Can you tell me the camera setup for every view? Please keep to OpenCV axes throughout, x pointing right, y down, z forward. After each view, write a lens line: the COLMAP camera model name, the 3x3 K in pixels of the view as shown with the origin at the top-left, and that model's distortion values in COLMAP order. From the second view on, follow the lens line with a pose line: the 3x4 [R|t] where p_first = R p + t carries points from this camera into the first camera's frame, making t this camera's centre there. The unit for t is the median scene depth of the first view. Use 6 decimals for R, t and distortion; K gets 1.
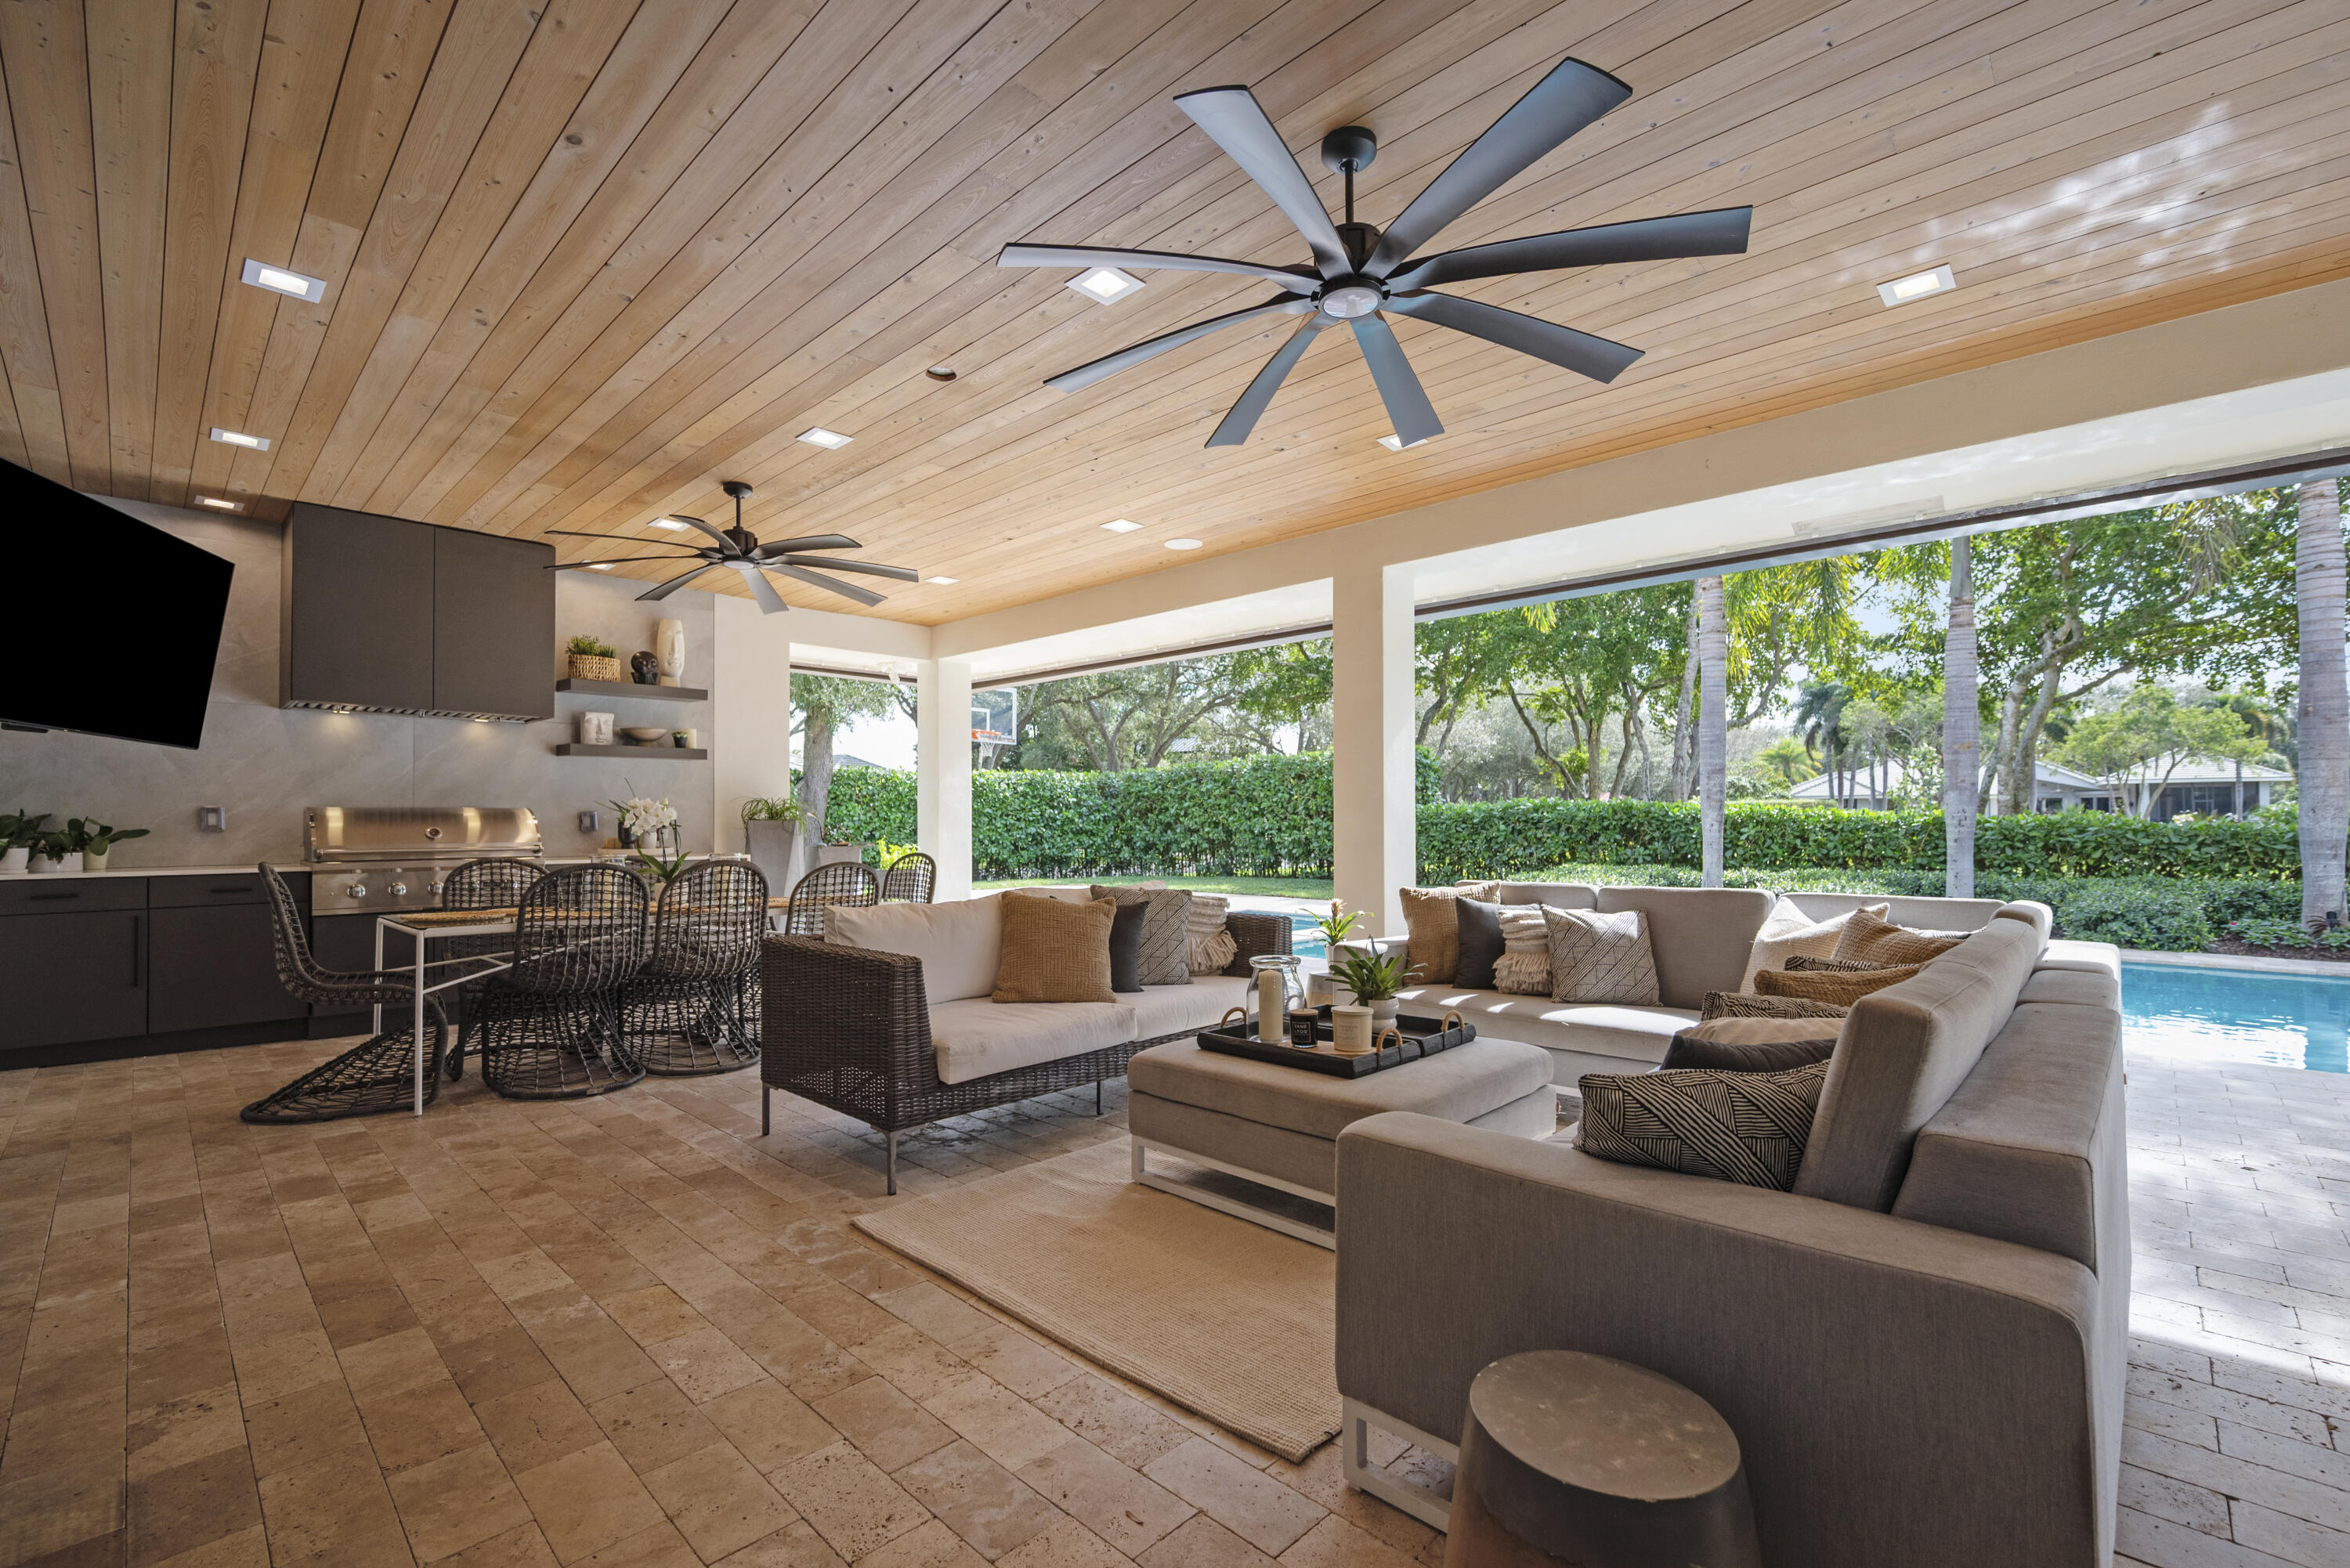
lens RADIAL K [[996.3, 0, 1183.2], [0, 996.3, 820.9], [0, 0, 1]] dist [-0.000595, 0.000239]
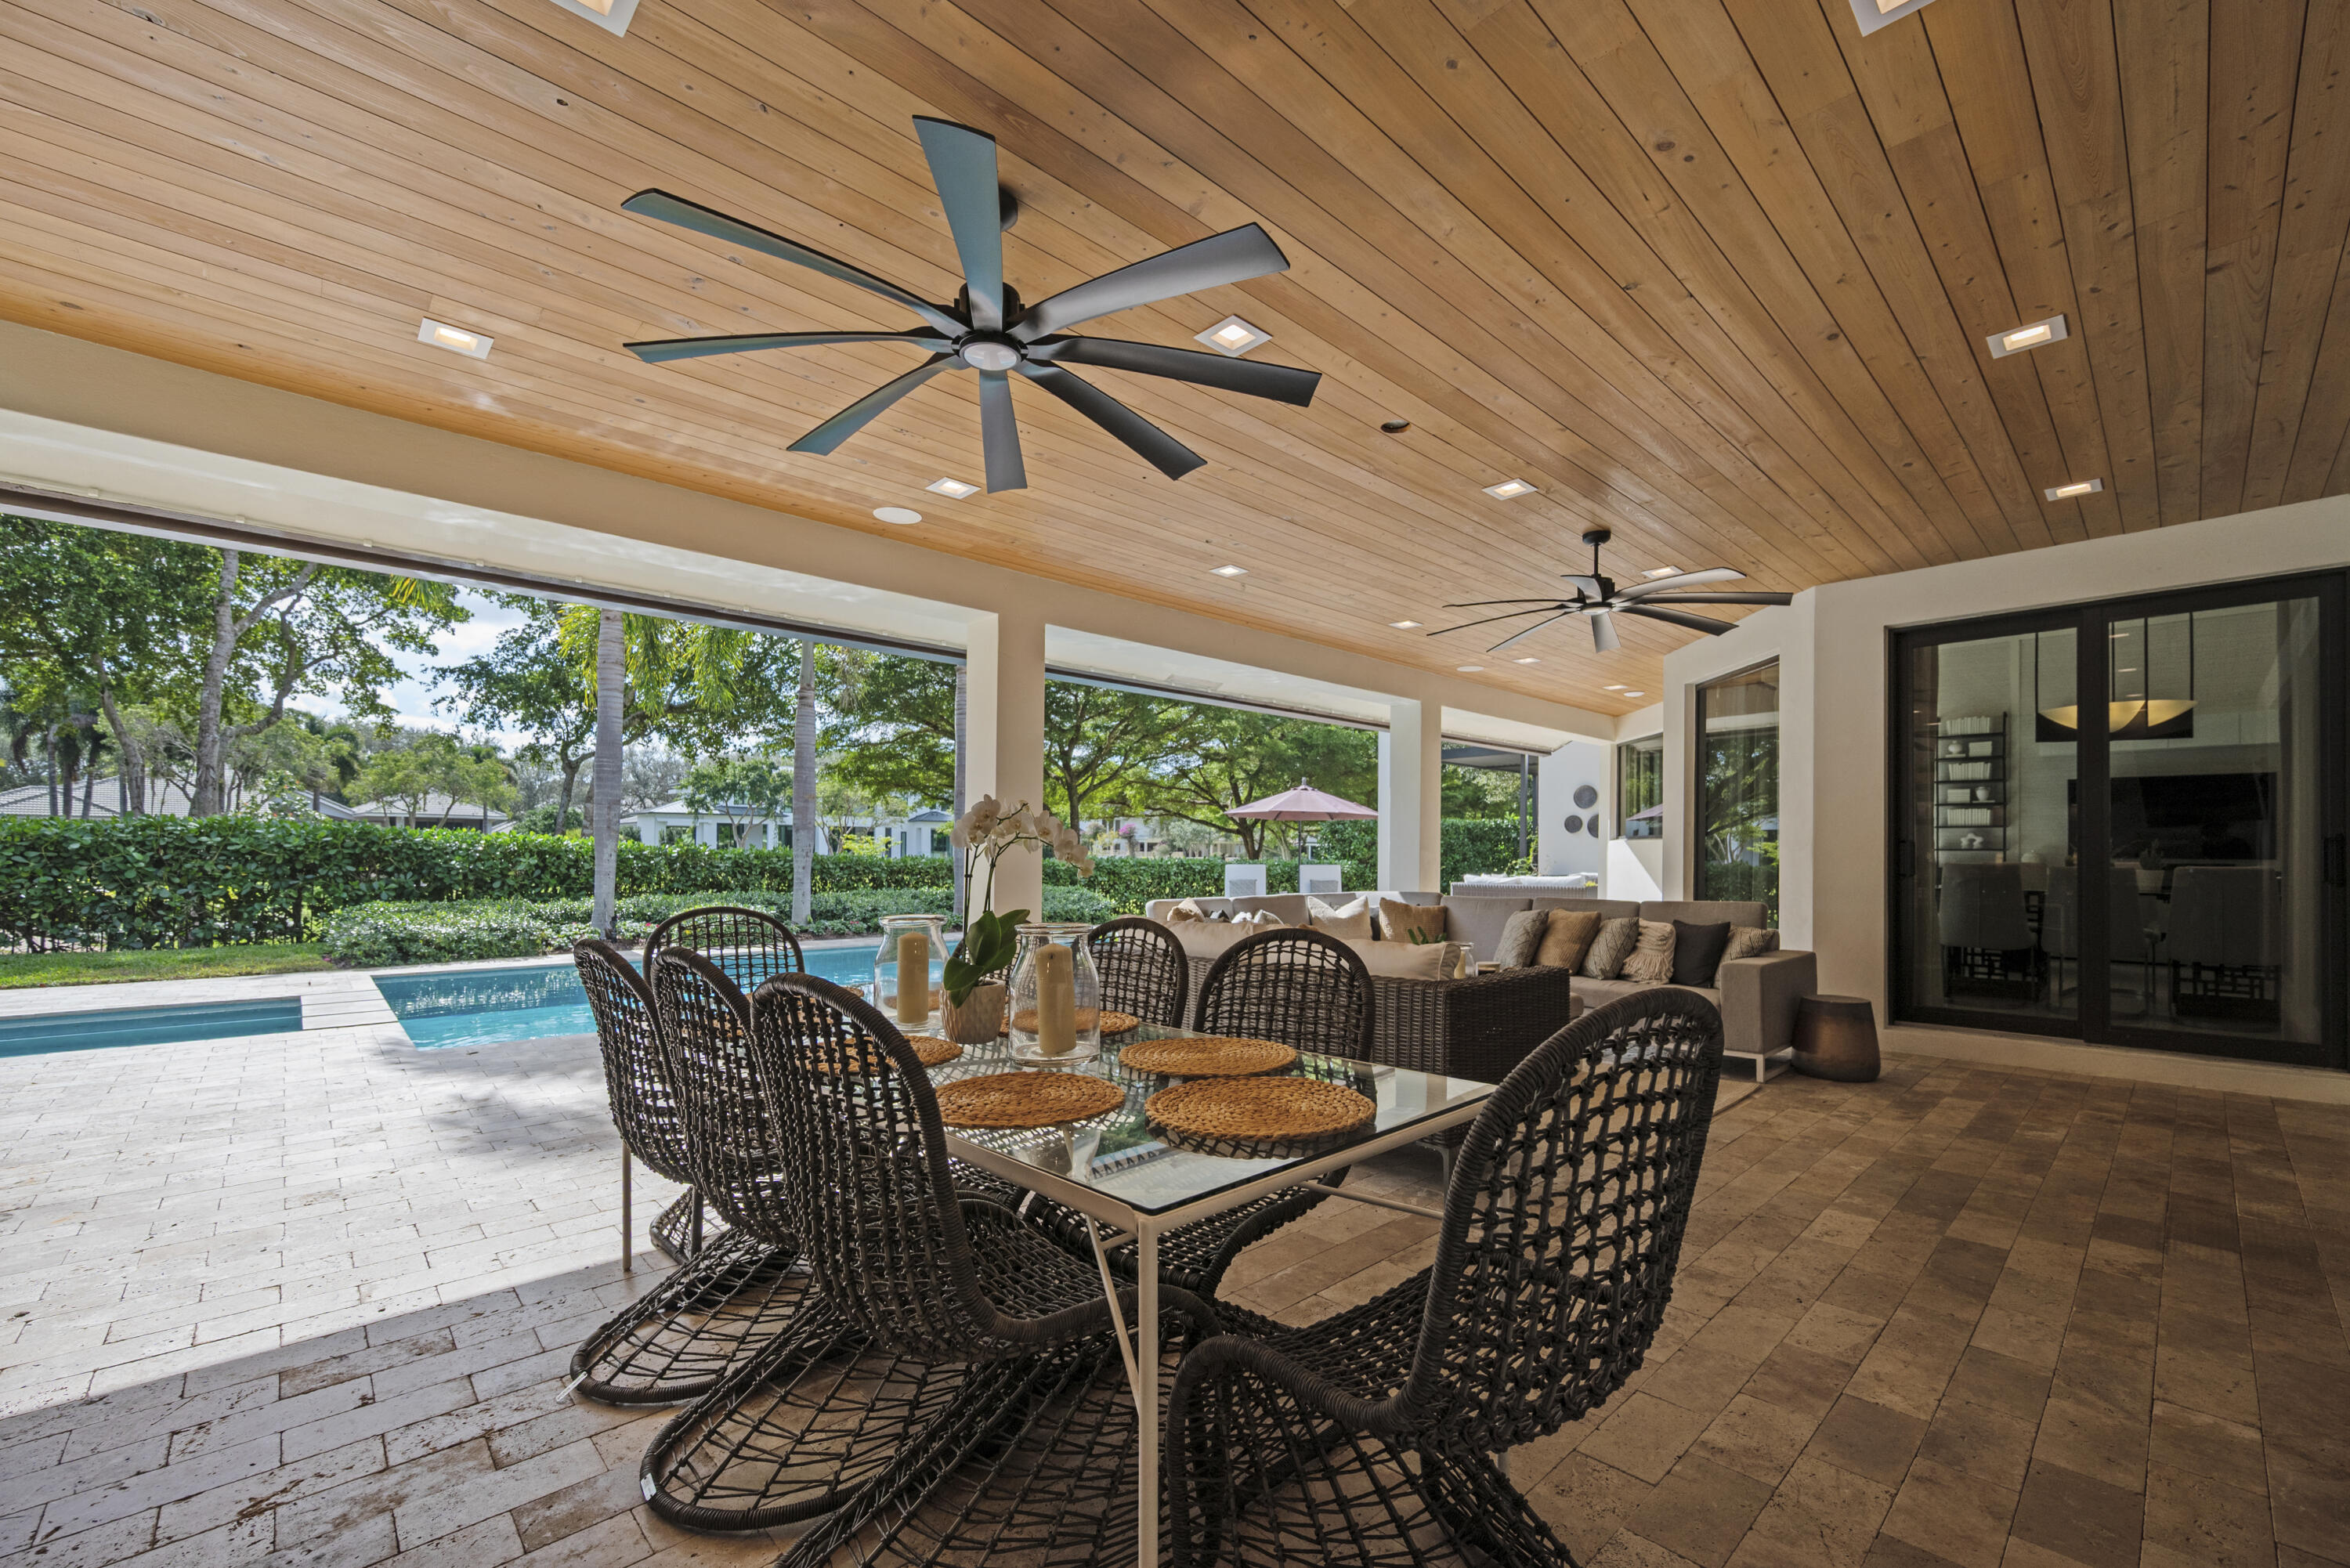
lens RADIAL K [[962.6, 0, 1183.9], [0, 962.6, 859.7], [0, 0, 1]] dist [0.010704, -0.000070]
pose [[0.045781, -0.000864, 0.998951, -1.042442], [-0.010098, 0.999948, 0.001328, 0.003166], [-0.998900, -0.010148, 0.045770, 0.968561]]
